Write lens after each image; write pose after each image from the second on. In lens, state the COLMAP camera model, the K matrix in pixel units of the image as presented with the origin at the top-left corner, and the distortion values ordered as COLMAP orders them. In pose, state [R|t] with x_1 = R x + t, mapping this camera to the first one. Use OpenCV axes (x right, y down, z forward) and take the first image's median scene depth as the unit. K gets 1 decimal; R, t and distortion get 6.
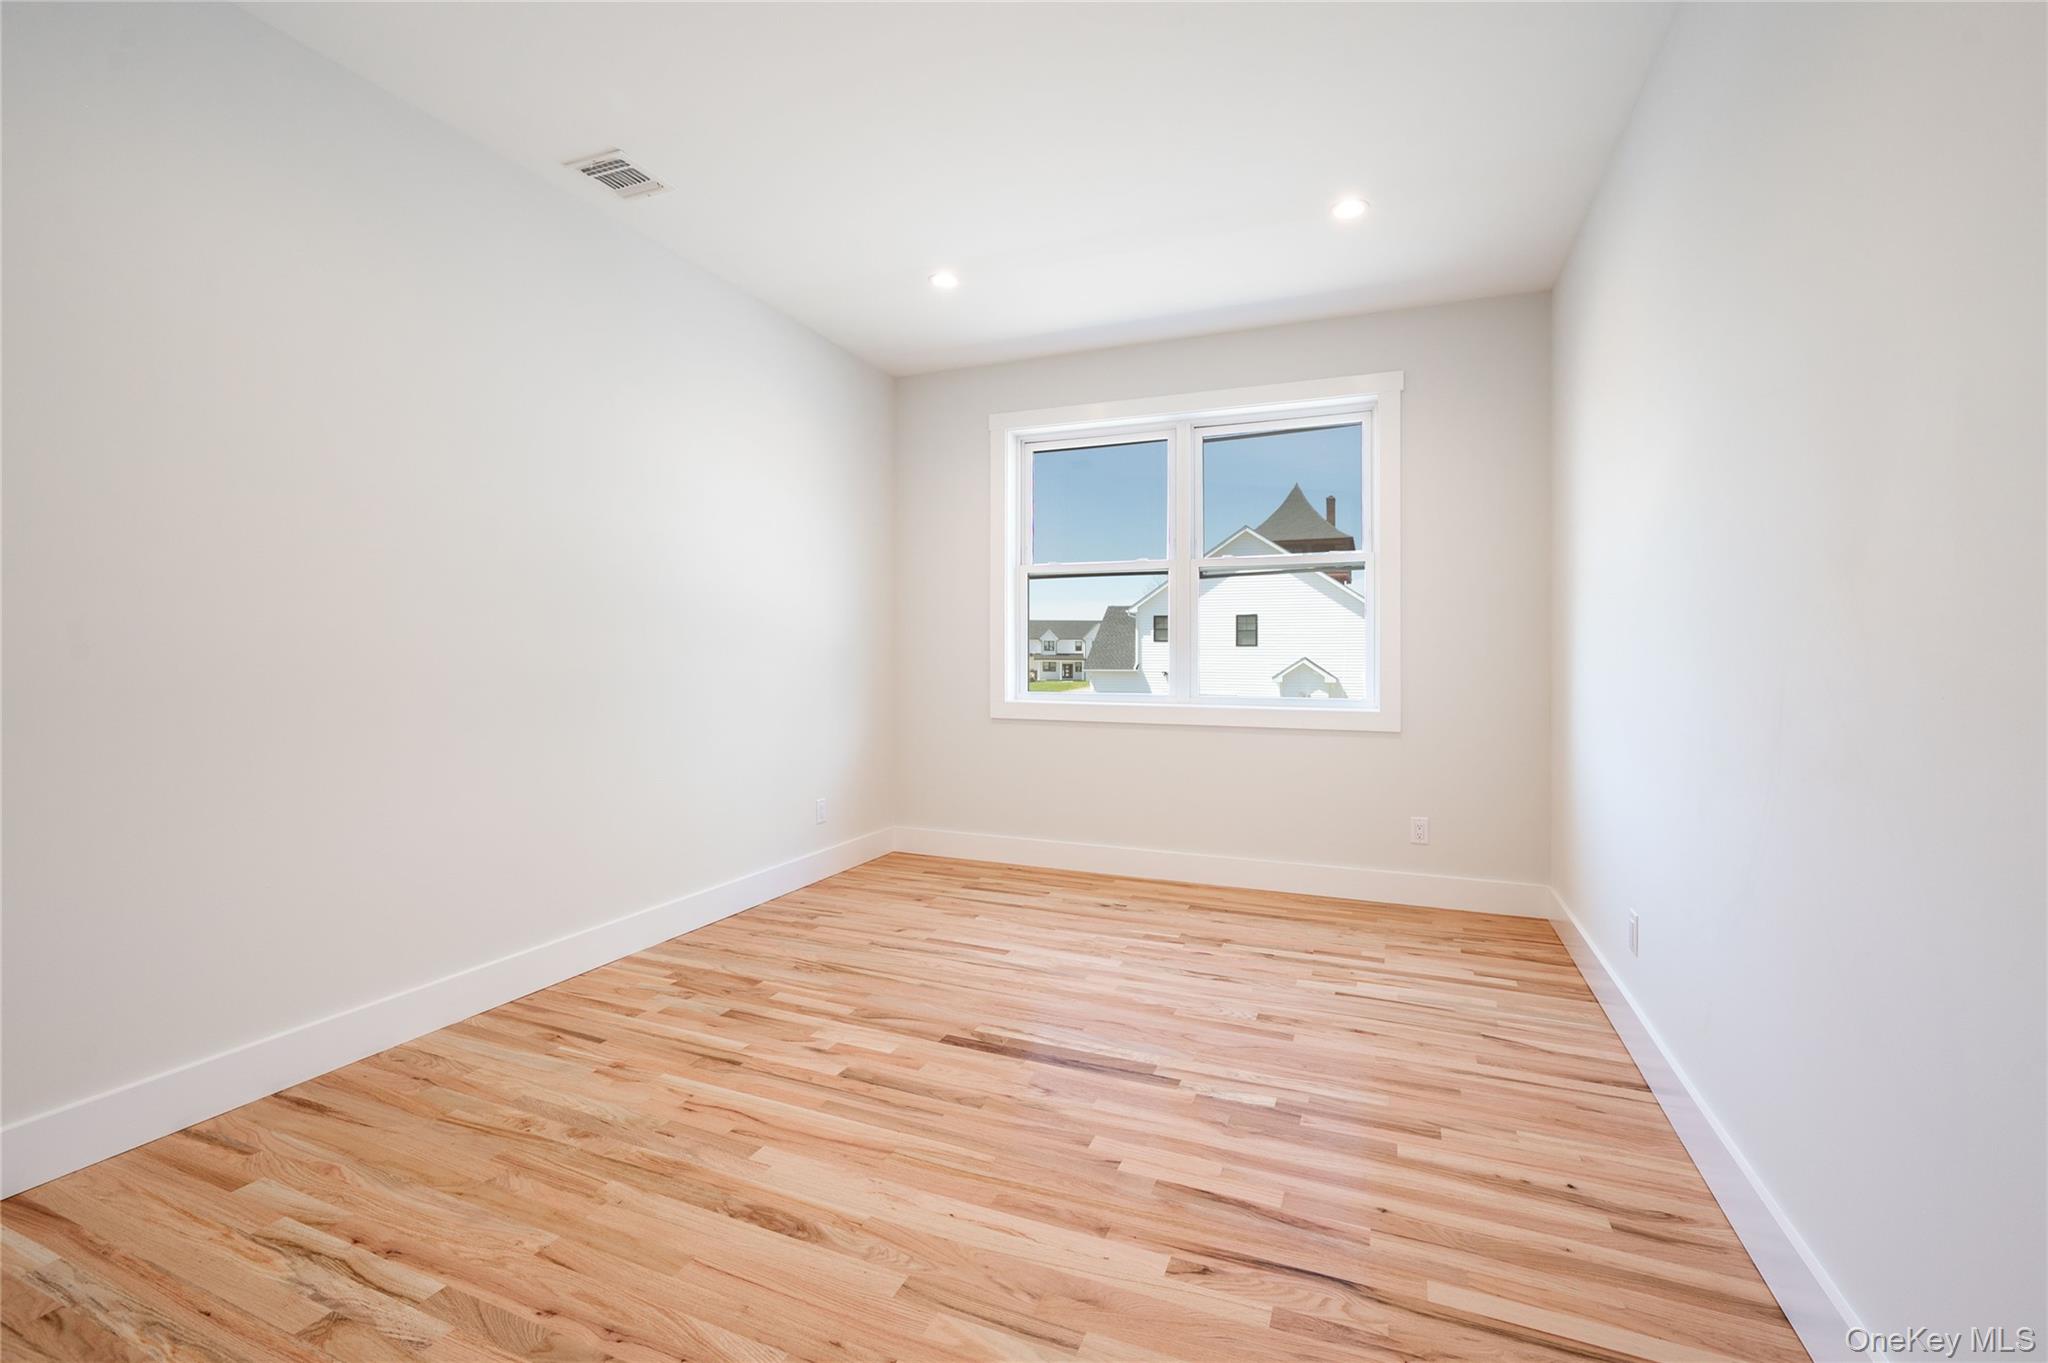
lens RADIAL K [[845.3, 0, 1058.7], [0, 845.3, 658.8], [0, 0, 1]] dist [-0.002954, 0.000175]
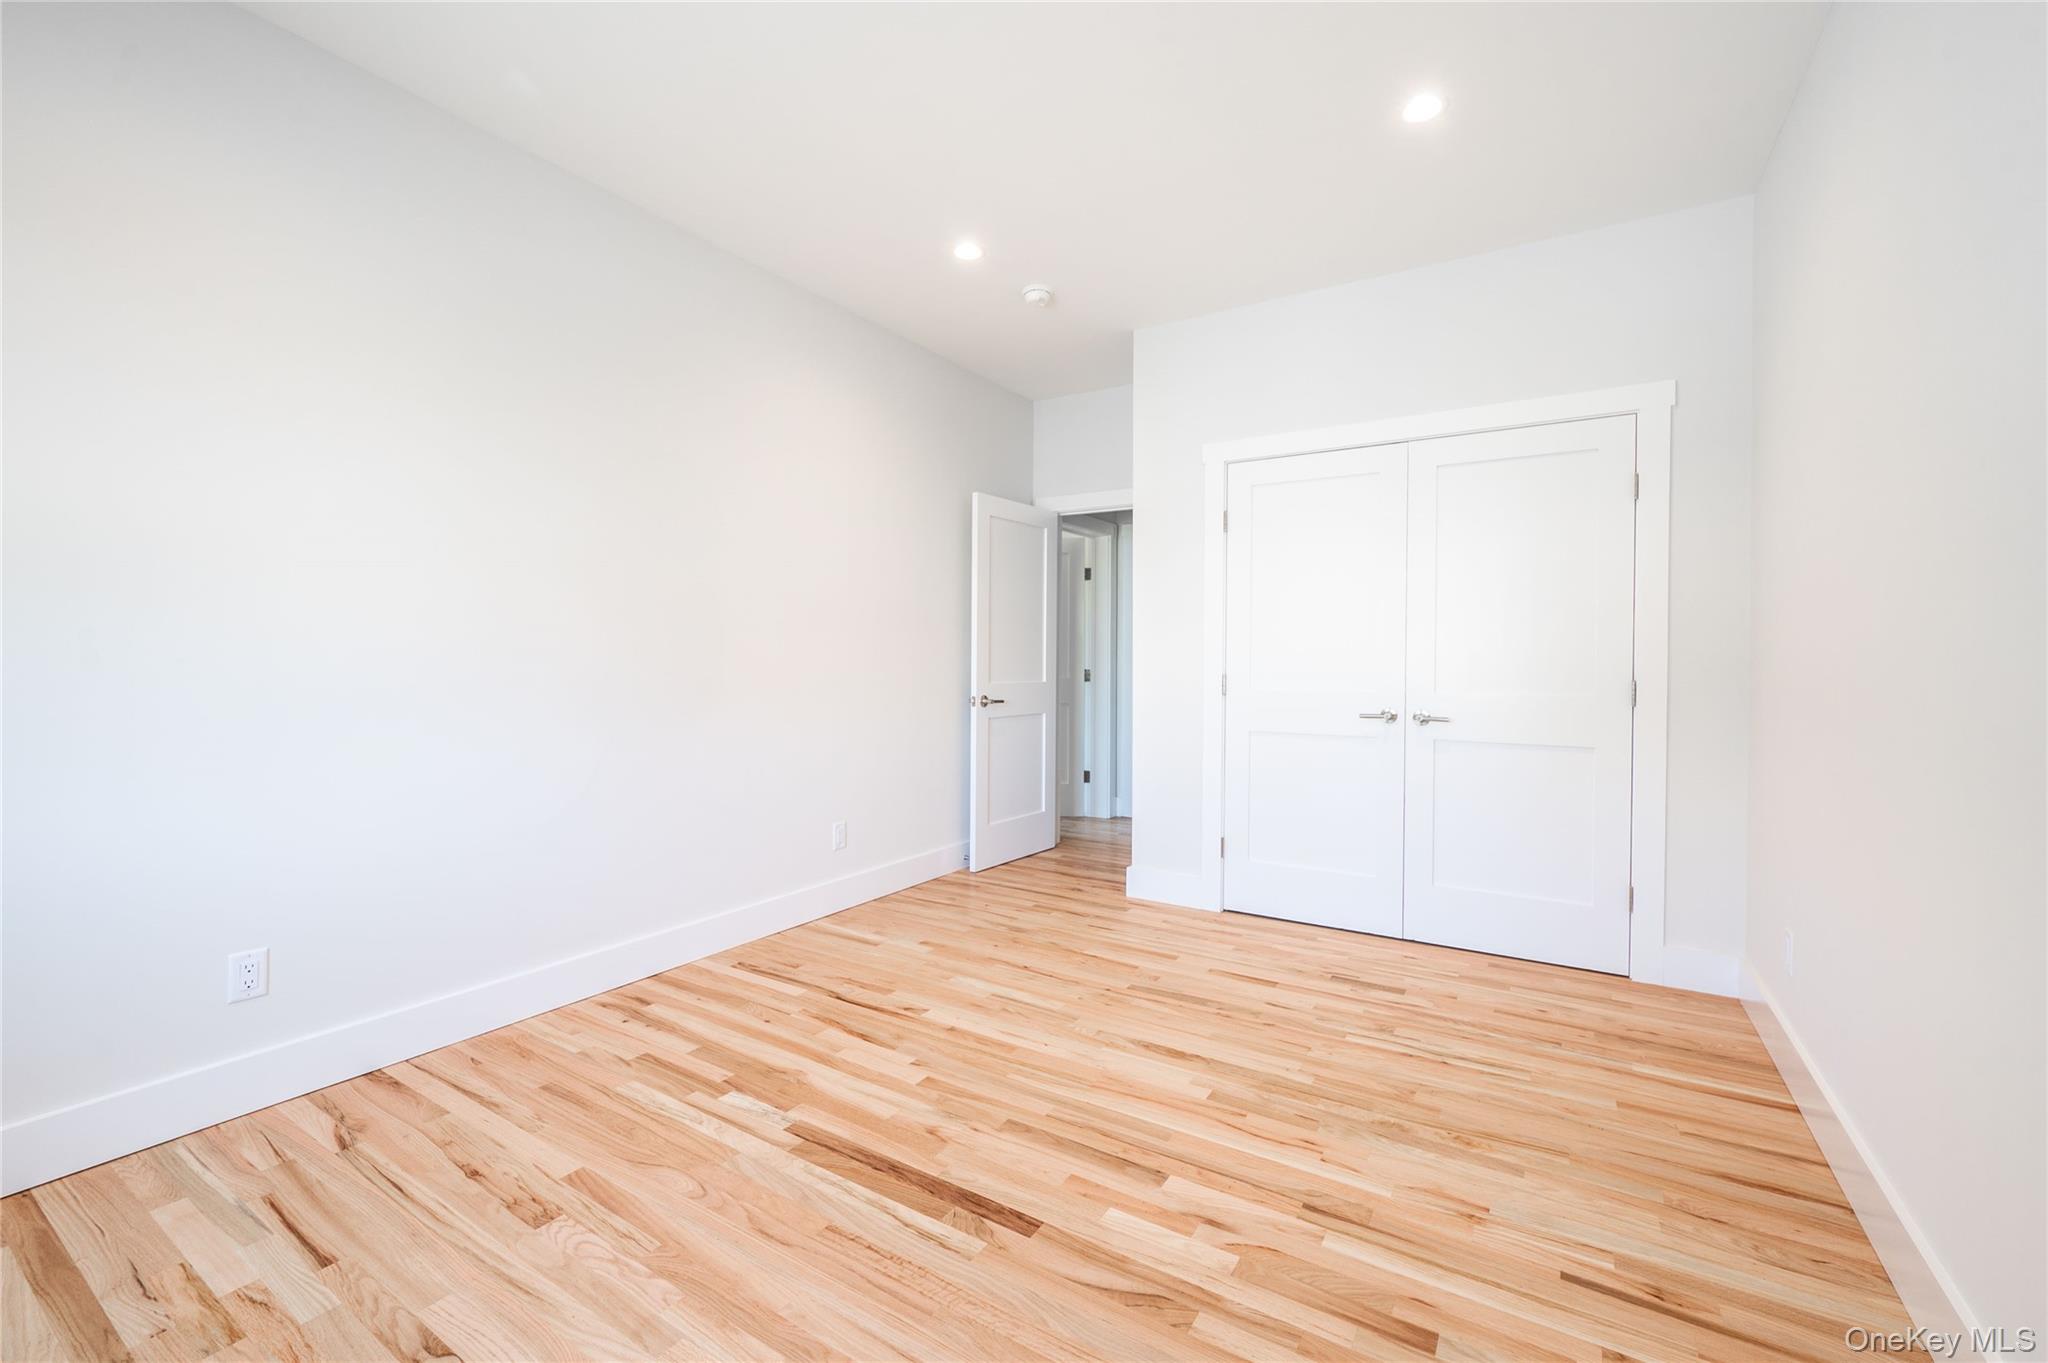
lens RADIAL K [[845.3, 0, 1023.1], [0, 845.3, 671.4], [0, 0, 1]] dist [-0.002954, 0.000175]
pose [[-0.978475, -0.013718, 0.205909, -0.312445], [-0.010370, 0.999796, 0.017332, -0.009350], [-0.206105, 0.014824, -0.978418, 1.995757]]
